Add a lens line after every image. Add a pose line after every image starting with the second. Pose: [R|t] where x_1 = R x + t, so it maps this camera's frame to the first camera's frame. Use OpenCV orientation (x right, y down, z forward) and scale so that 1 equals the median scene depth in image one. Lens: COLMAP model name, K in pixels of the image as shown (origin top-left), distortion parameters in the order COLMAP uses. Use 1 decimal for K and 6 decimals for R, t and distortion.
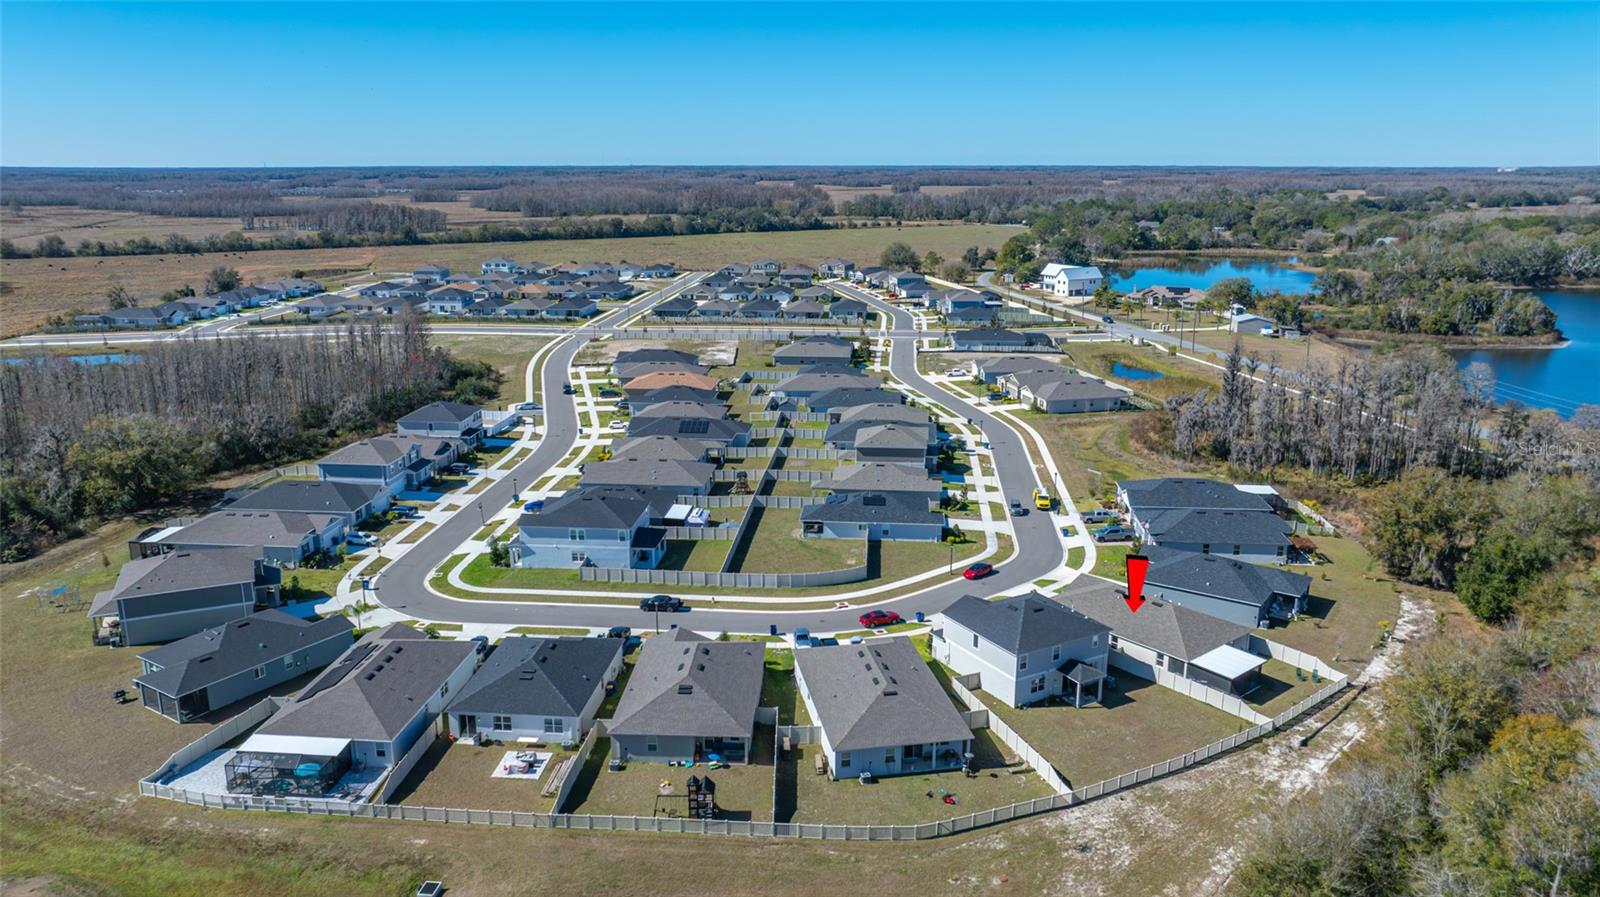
lens RADIAL K [[1126.4, 0, 806.6], [0, 1126.4, 457.9], [0, 0, 1]] dist [-0.022808, 0.013298]
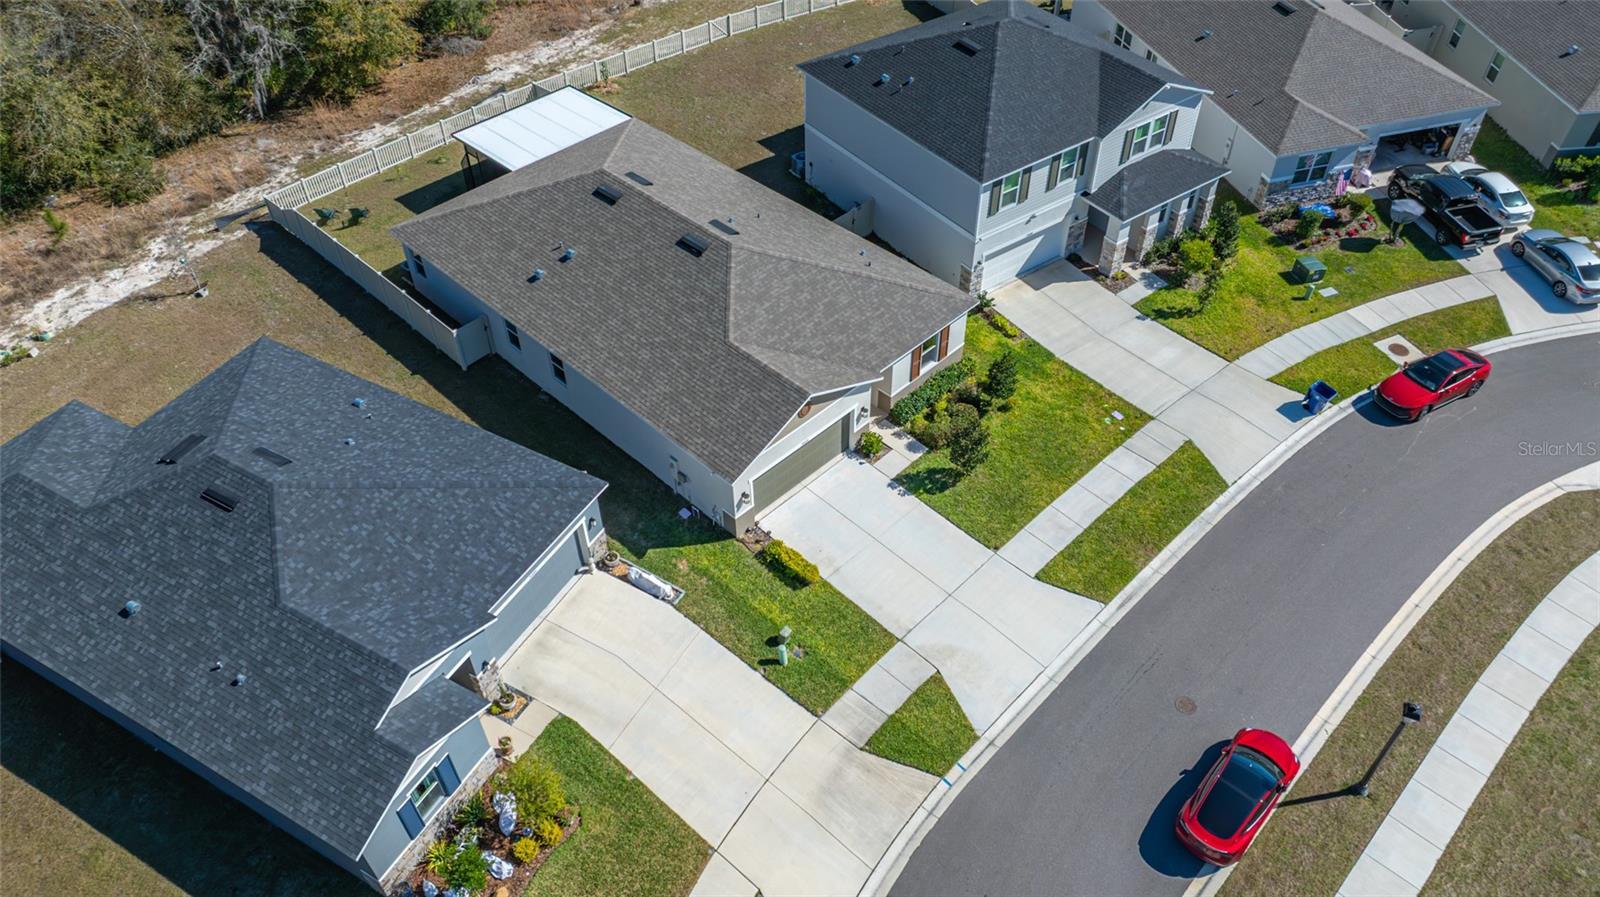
lens RADIAL K [[1126.4, 0, 802.2], [0, 1126.4, 447.1], [0, 0, 1]] dist [-0.022808, 0.013298]
pose [[-0.994445, 0.080577, -0.067717, 0.237051], [-0.016633, 0.514979, 0.857041, -0.106055], [0.103931, 0.853407, -0.510778, 1.023584]]
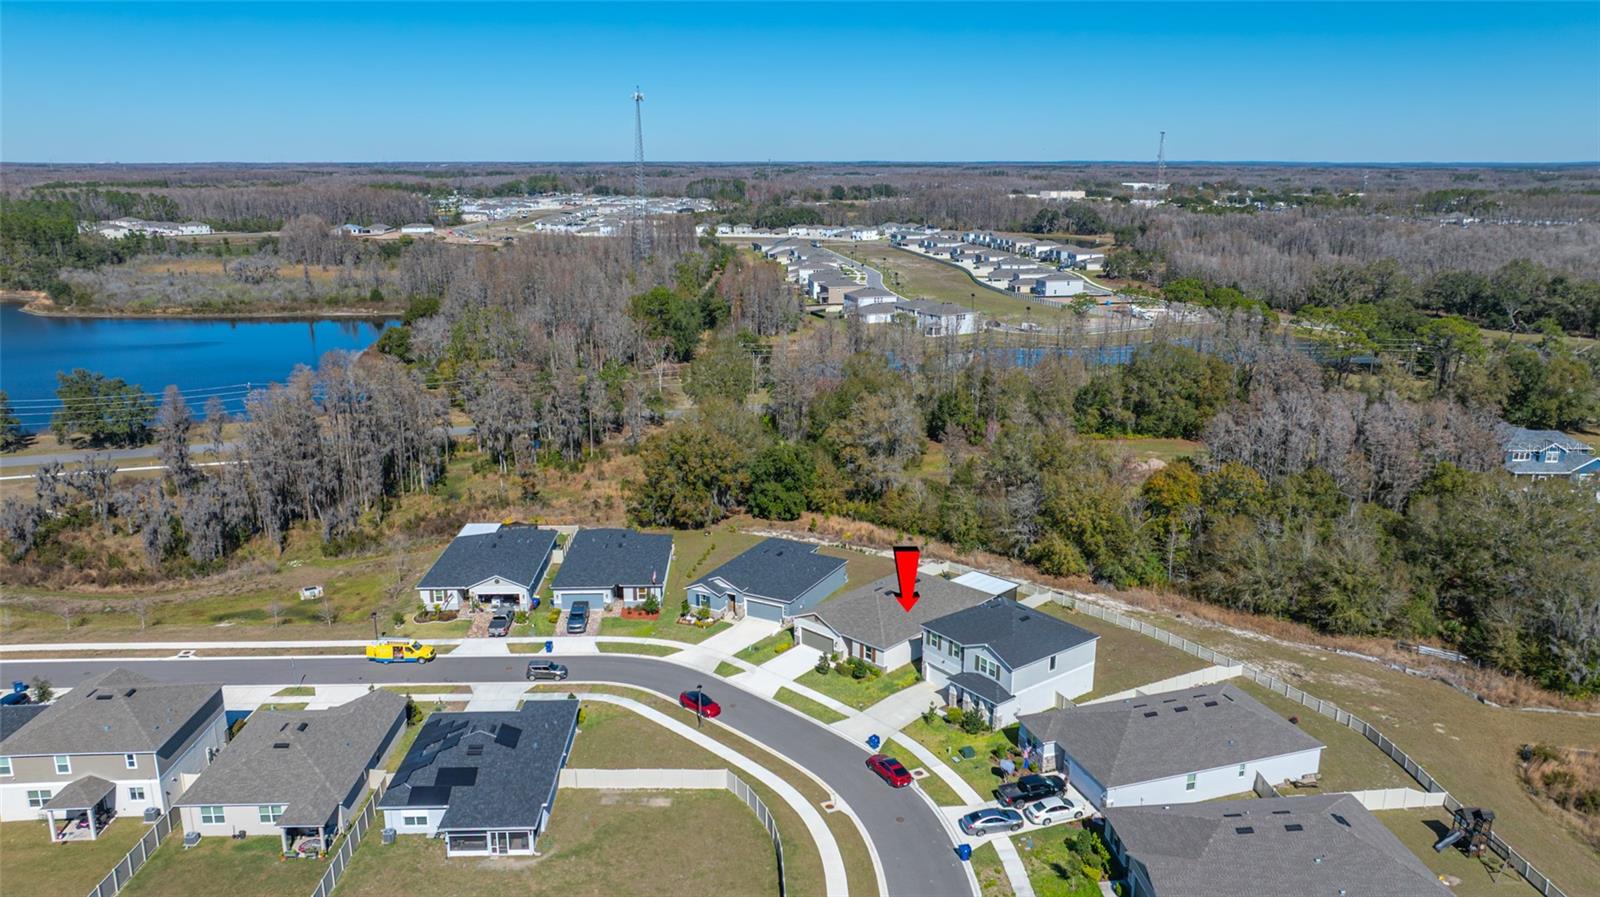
lens RADIAL K [[1126.4, 0, 803.5], [0, 1126.4, 443.7], [0, 0, 1]] dist [-0.022808, 0.013298]
pose [[-0.129857, -0.241634, 0.961639, -0.508866], [0.250318, 0.930447, 0.267598, -0.231048], [-0.959415, 0.275466, -0.060340, 0.915763]]
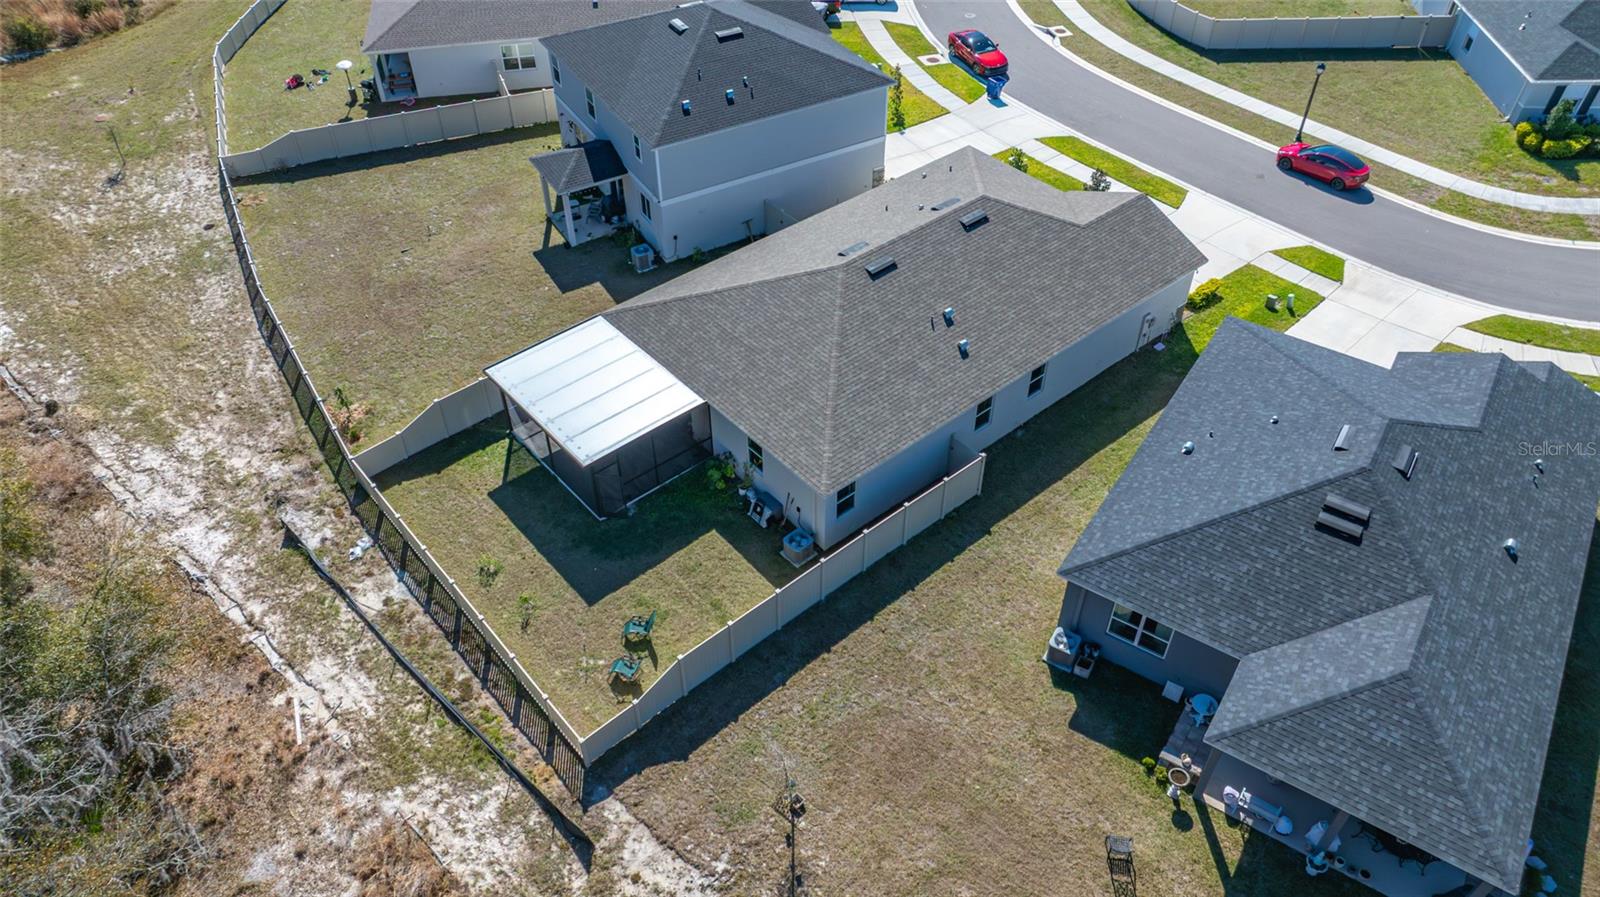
lens RADIAL K [[1126.4, 0, 804.6], [0, 1126.4, 443.8], [0, 0, 1]] dist [-0.022808, 0.013298]
pose [[0.020523, 0.678259, -0.734536, 0.486002], [-0.253362, 0.714237, 0.652436, -0.035393], [0.967154, 0.172714, 0.186504, 0.759415]]
